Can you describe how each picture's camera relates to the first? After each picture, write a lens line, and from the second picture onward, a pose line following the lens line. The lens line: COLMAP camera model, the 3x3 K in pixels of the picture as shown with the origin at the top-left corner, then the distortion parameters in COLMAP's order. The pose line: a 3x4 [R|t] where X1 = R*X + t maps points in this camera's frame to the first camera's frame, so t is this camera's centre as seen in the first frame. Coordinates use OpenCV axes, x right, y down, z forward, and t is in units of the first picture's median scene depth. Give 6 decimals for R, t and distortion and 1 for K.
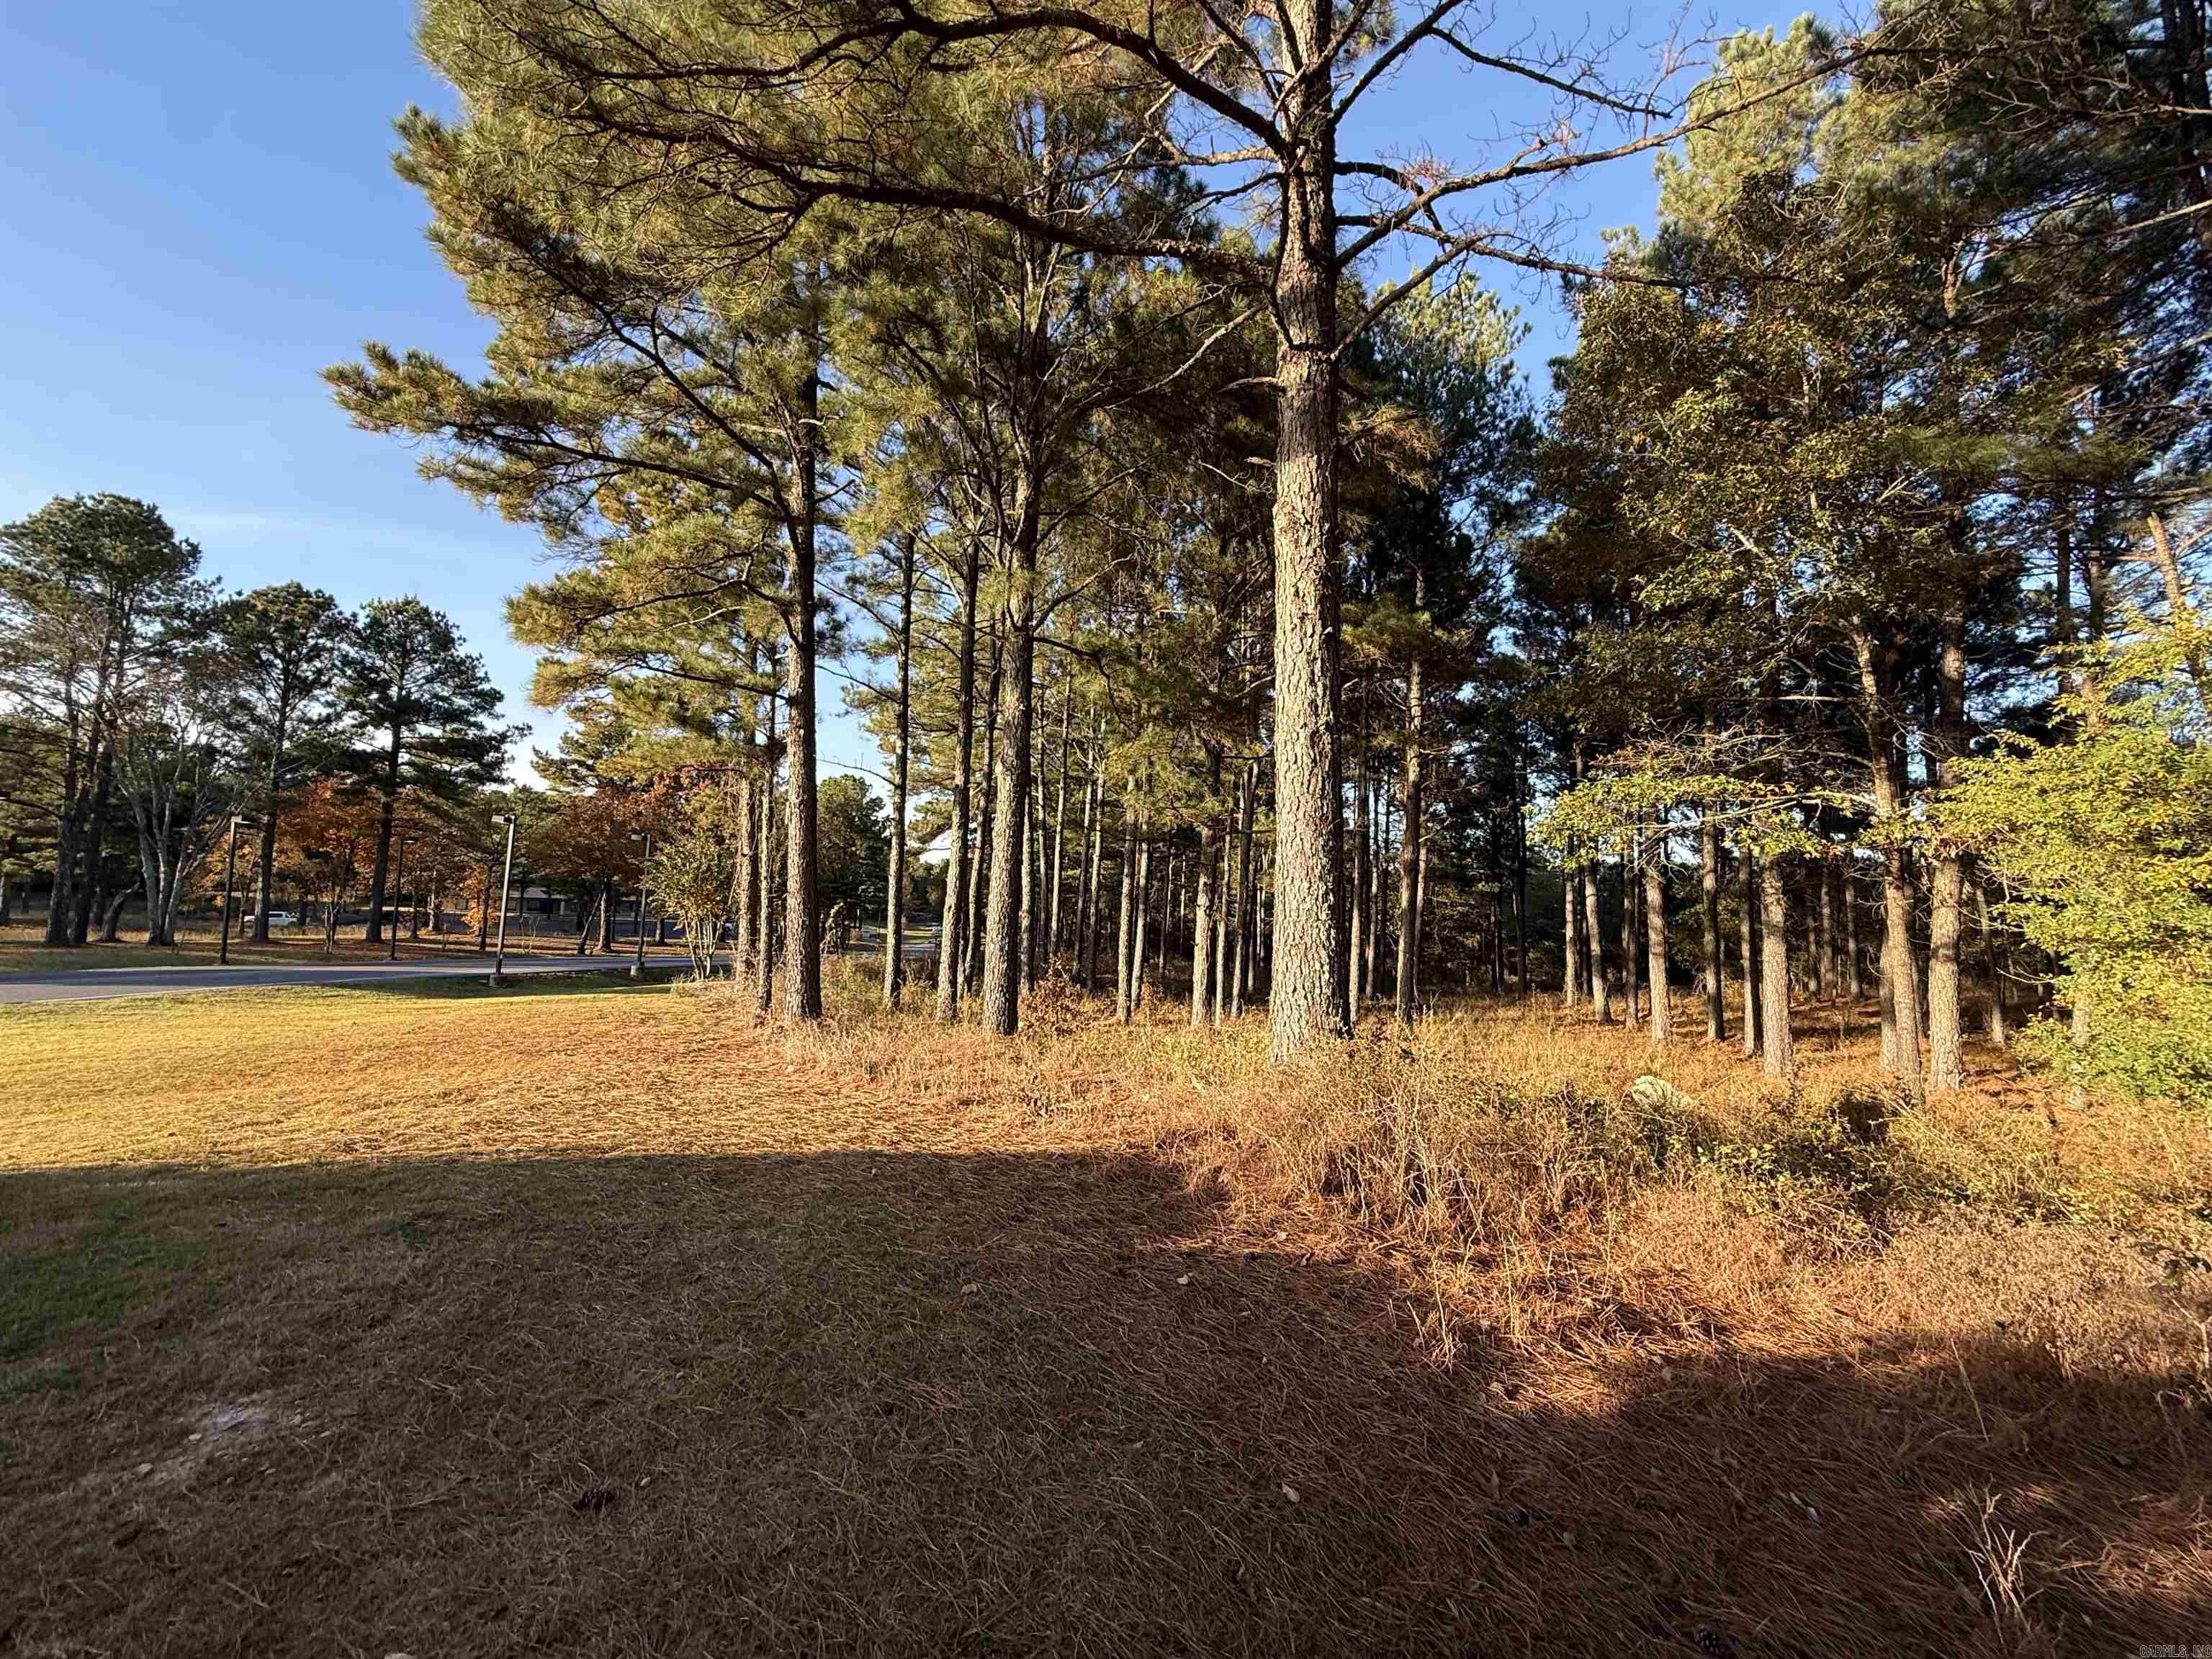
lens RADIAL K [[902.5, 0, 1110.1], [0, 902.5, 826.2], [0, 0, 1]] dist [-0.001646, 0.000302]
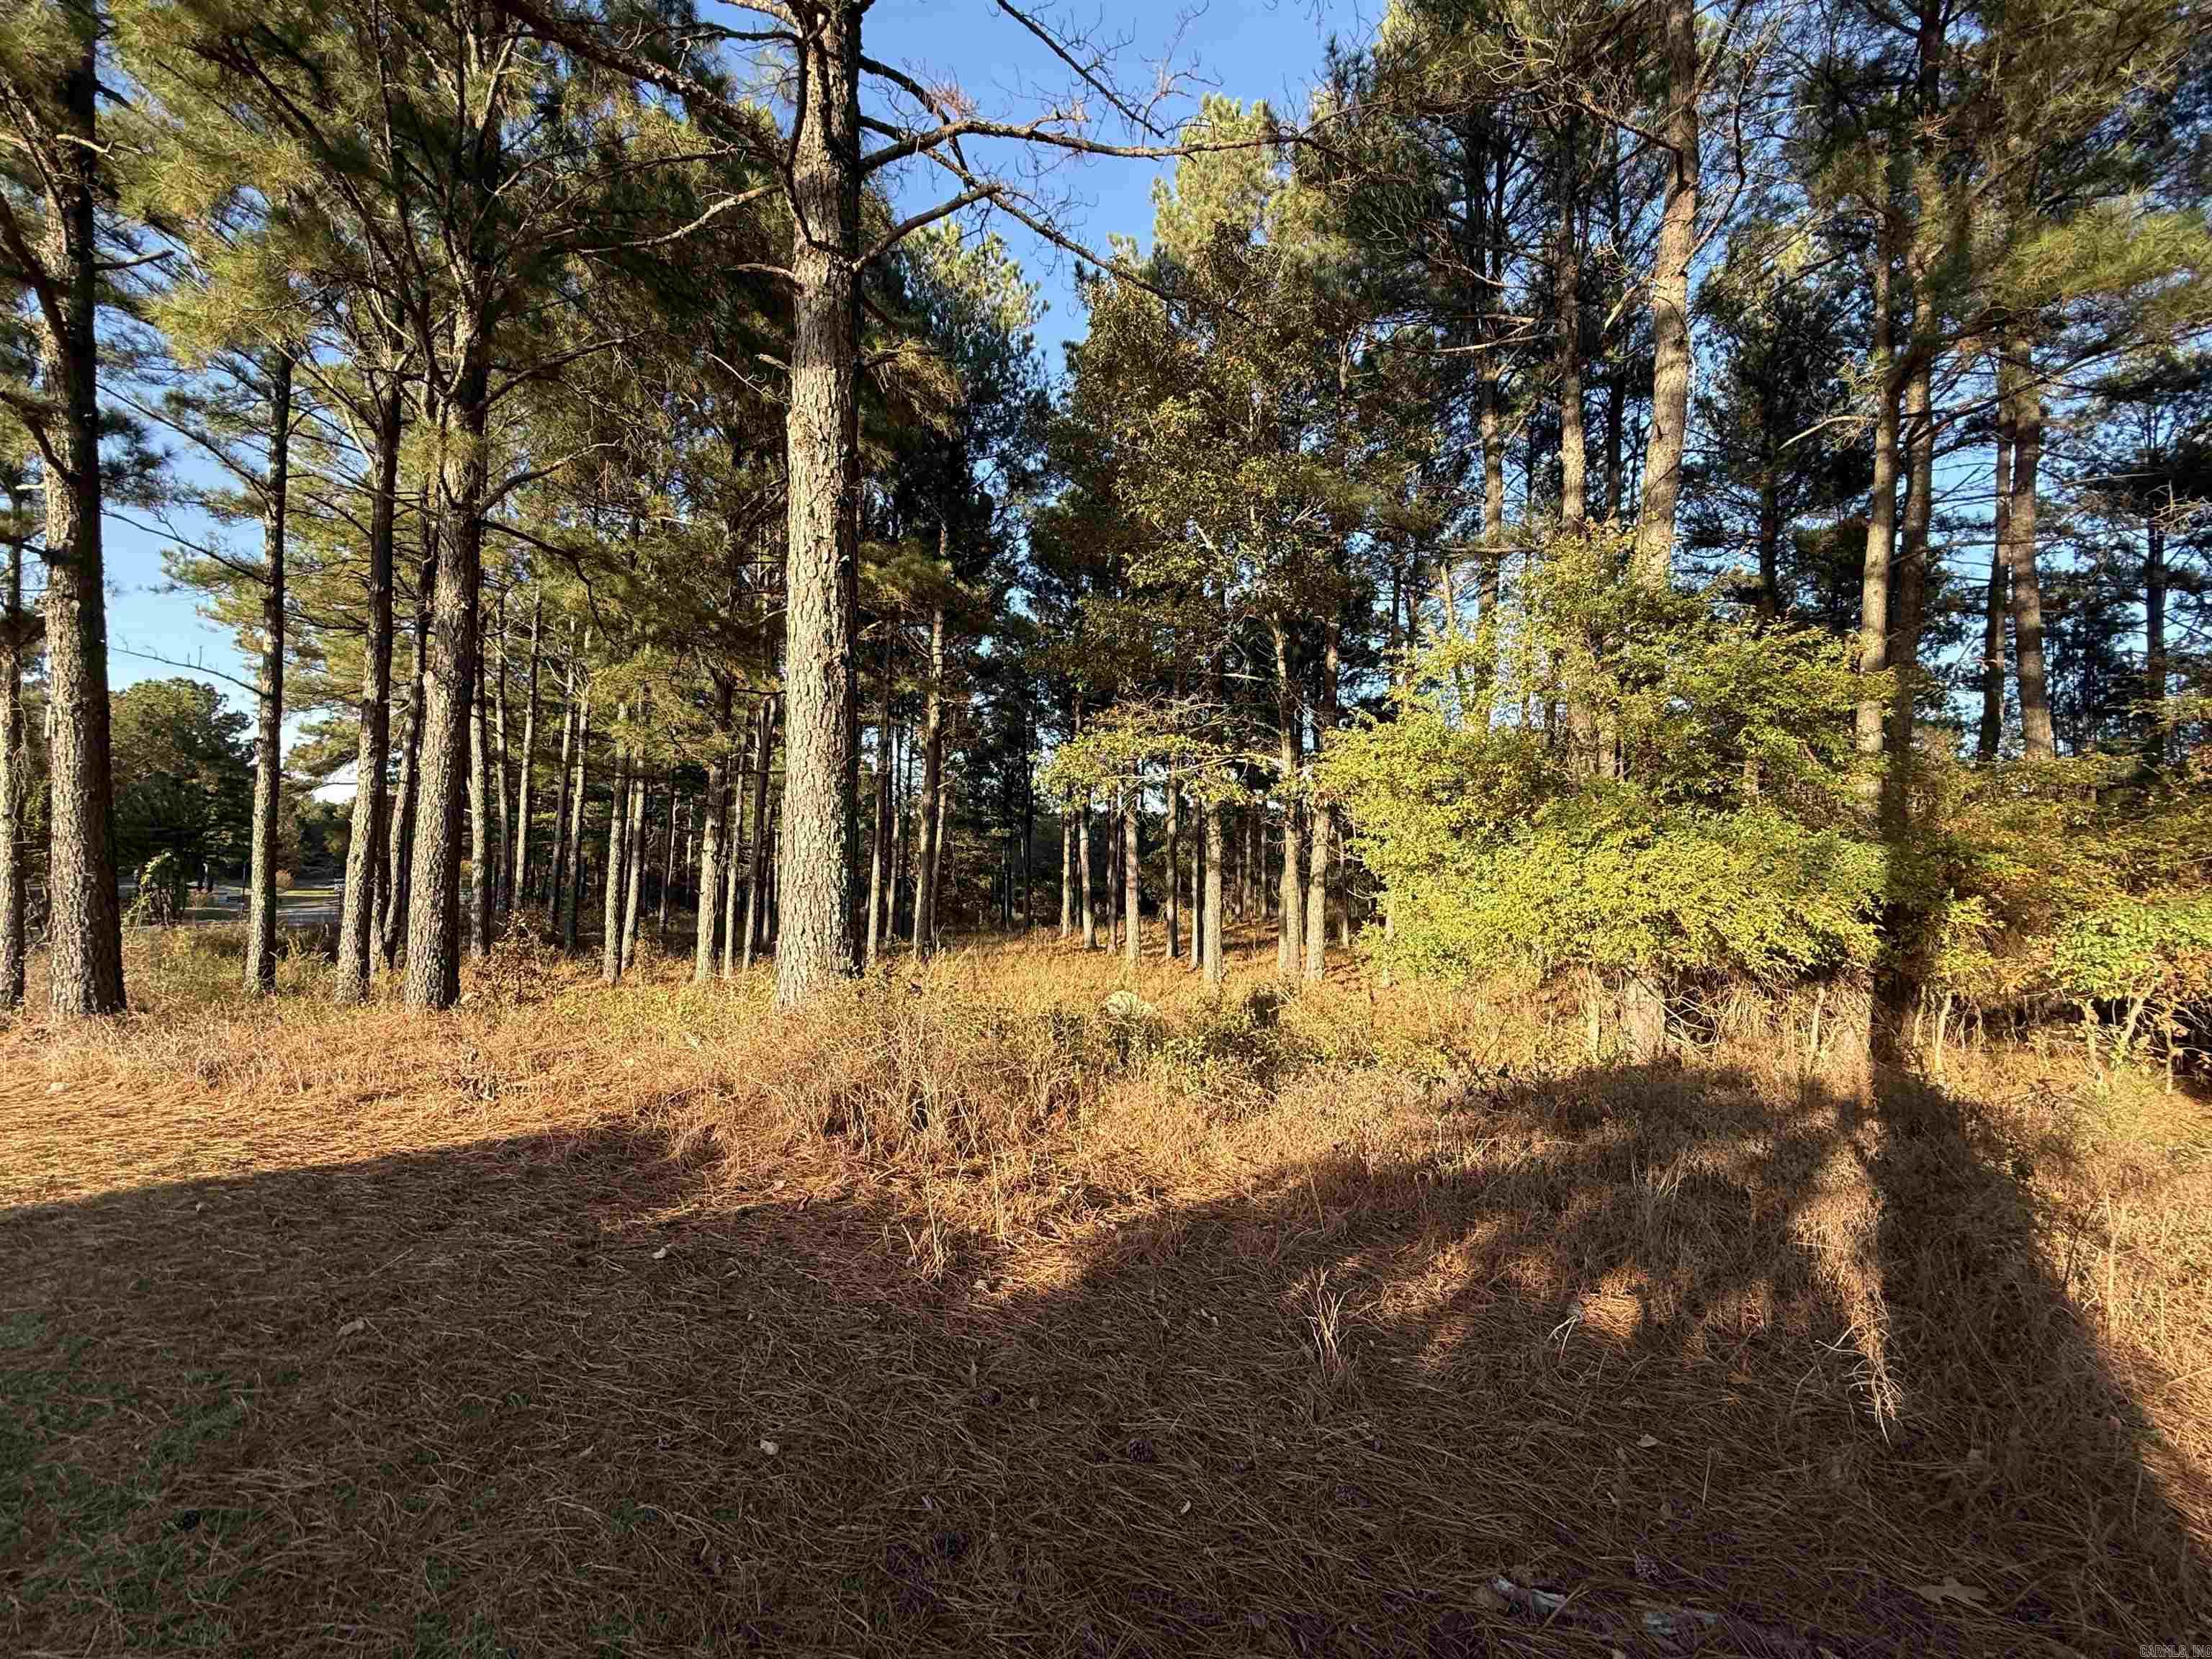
lens RADIAL K [[902.5, 0, 1106.6], [0, 902.5, 824.7], [0, 0, 1]] dist [-0.001646, 0.000302]
pose [[0.871440, 0.002430, 0.490496, 0.005746], [-0.031022, 0.998259, 0.050170, 0.003406], [-0.489520, -0.058937, 0.869998, 0.004897]]
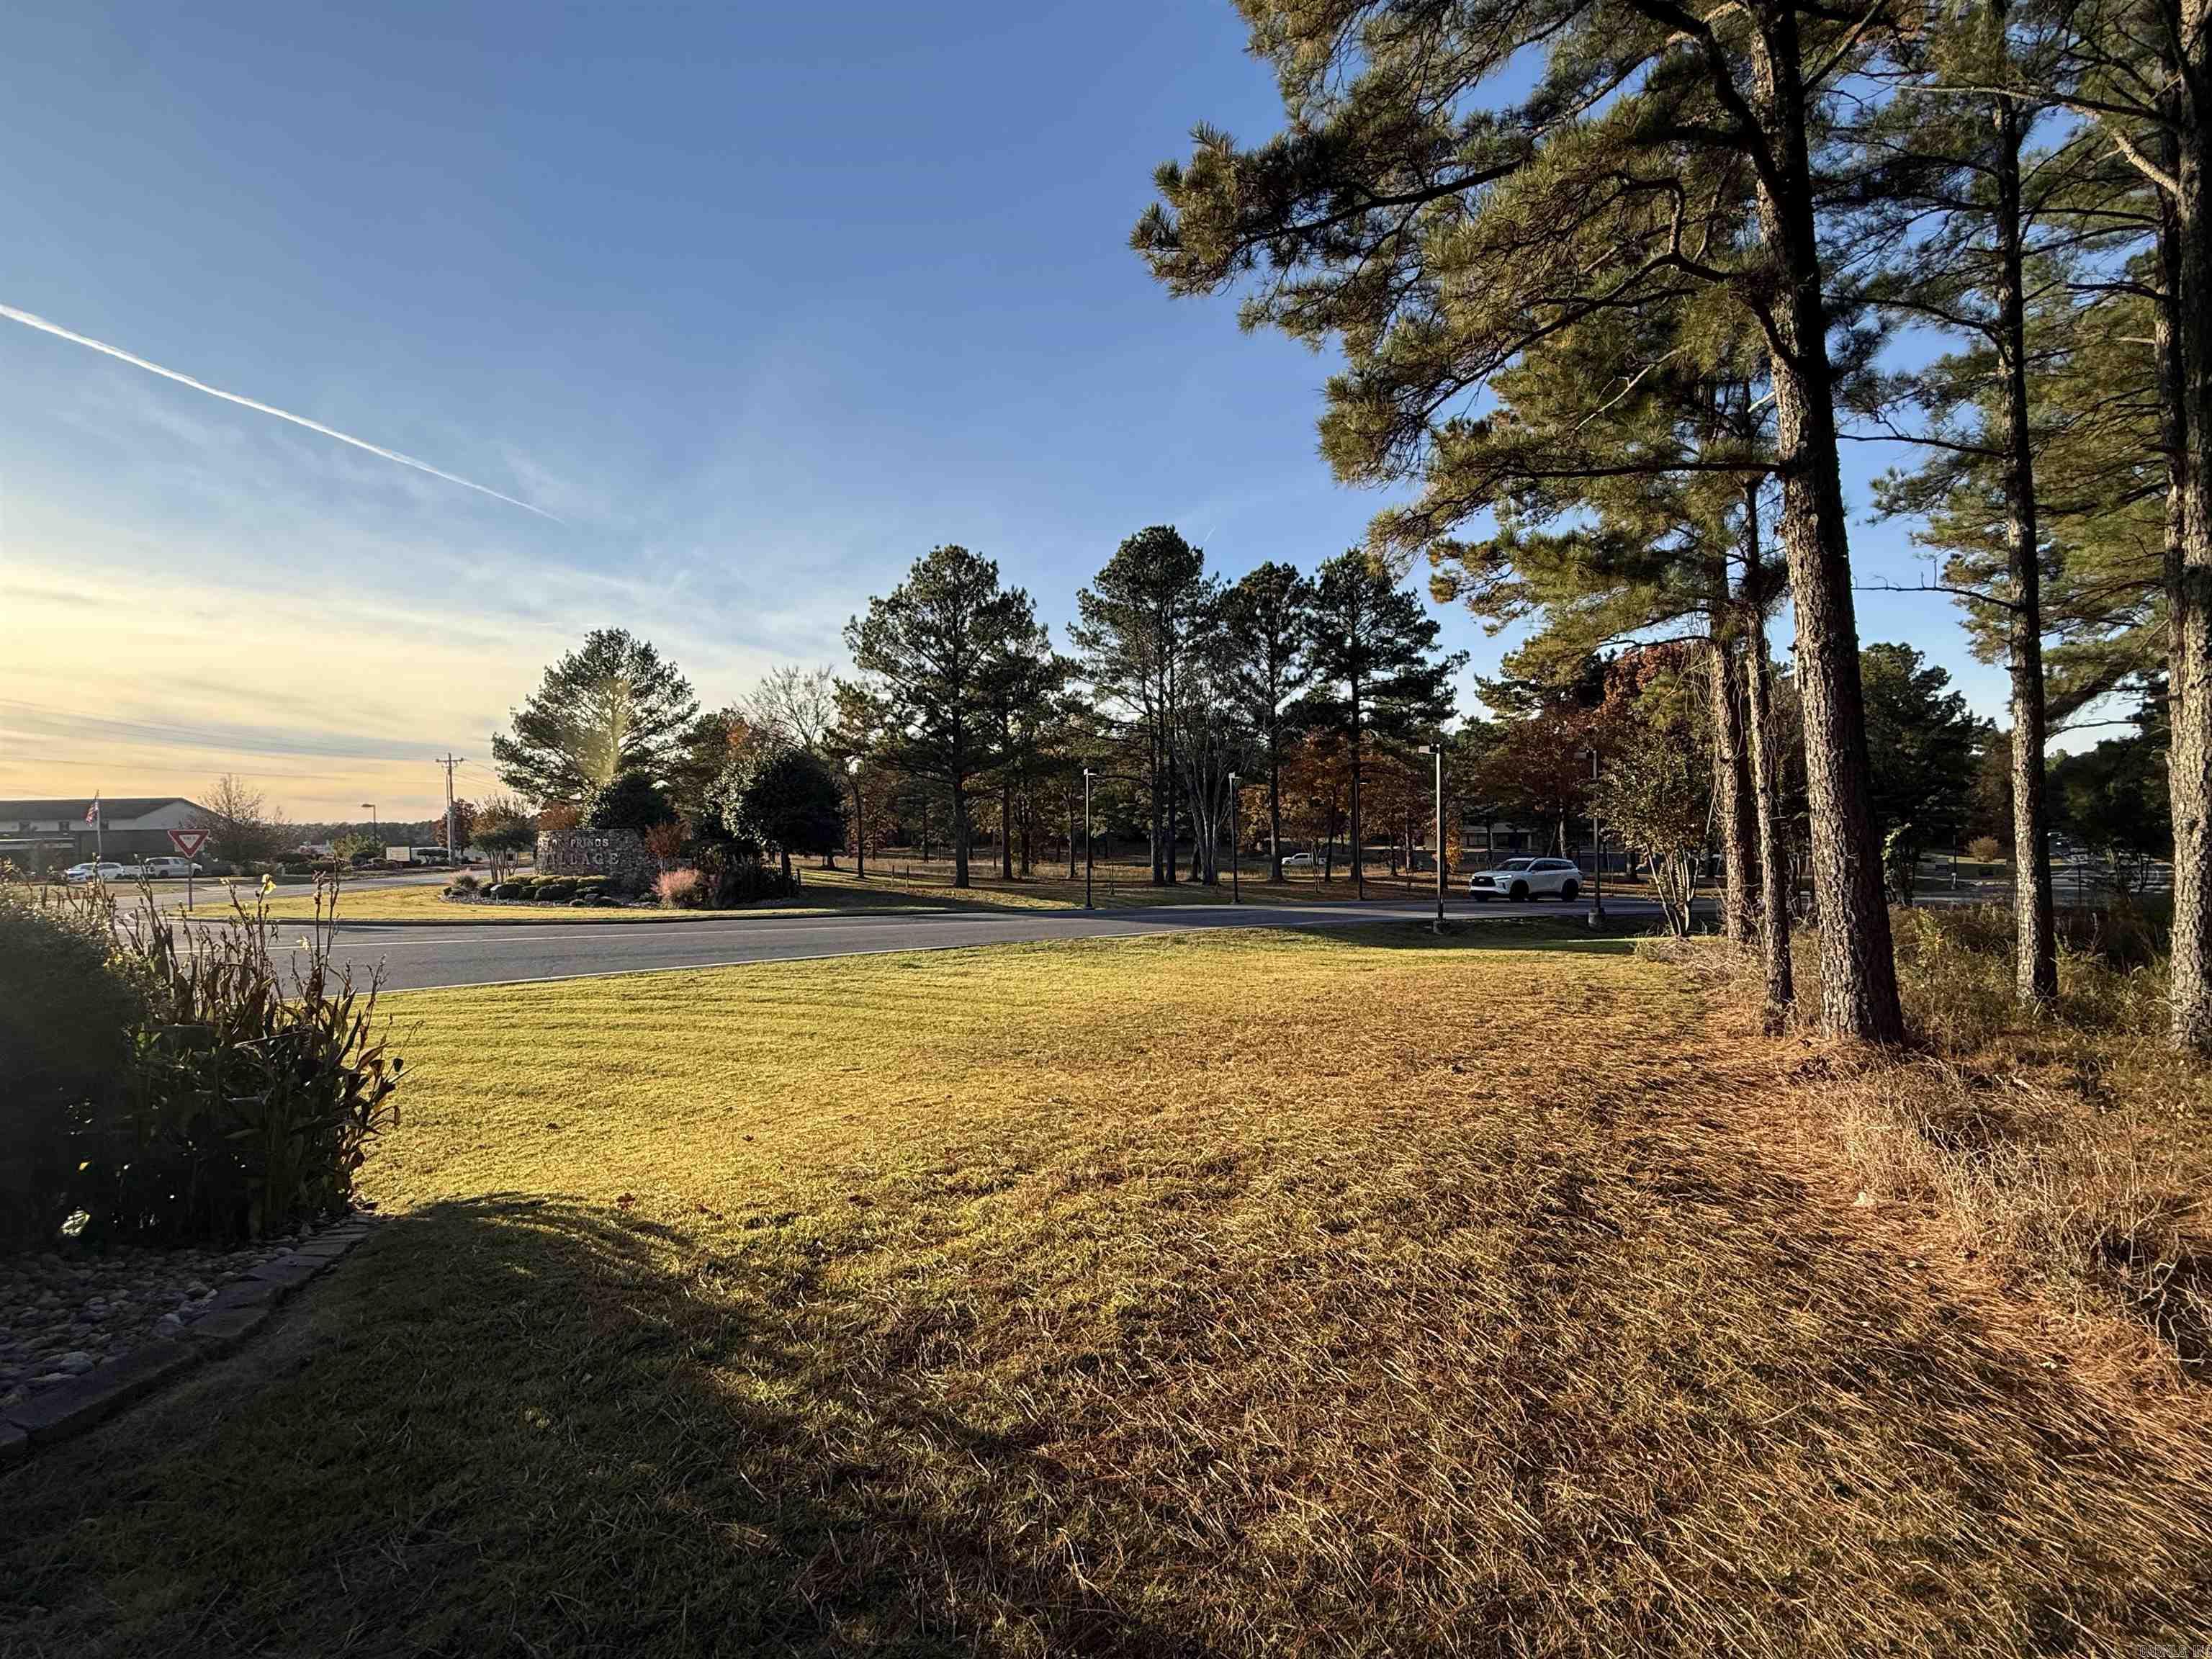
lens RADIAL K [[970.4, 0, 1112.0], [0, 970.4, 830.3], [0, 0, 1]] dist [0.000701, 0.000649]
pose [[0.576147, -0.040848, -0.816325, -0.089757], [0.107906, 0.993810, 0.026429, 0.017503], [0.810192, -0.103314, 0.576988, 0.232488]]
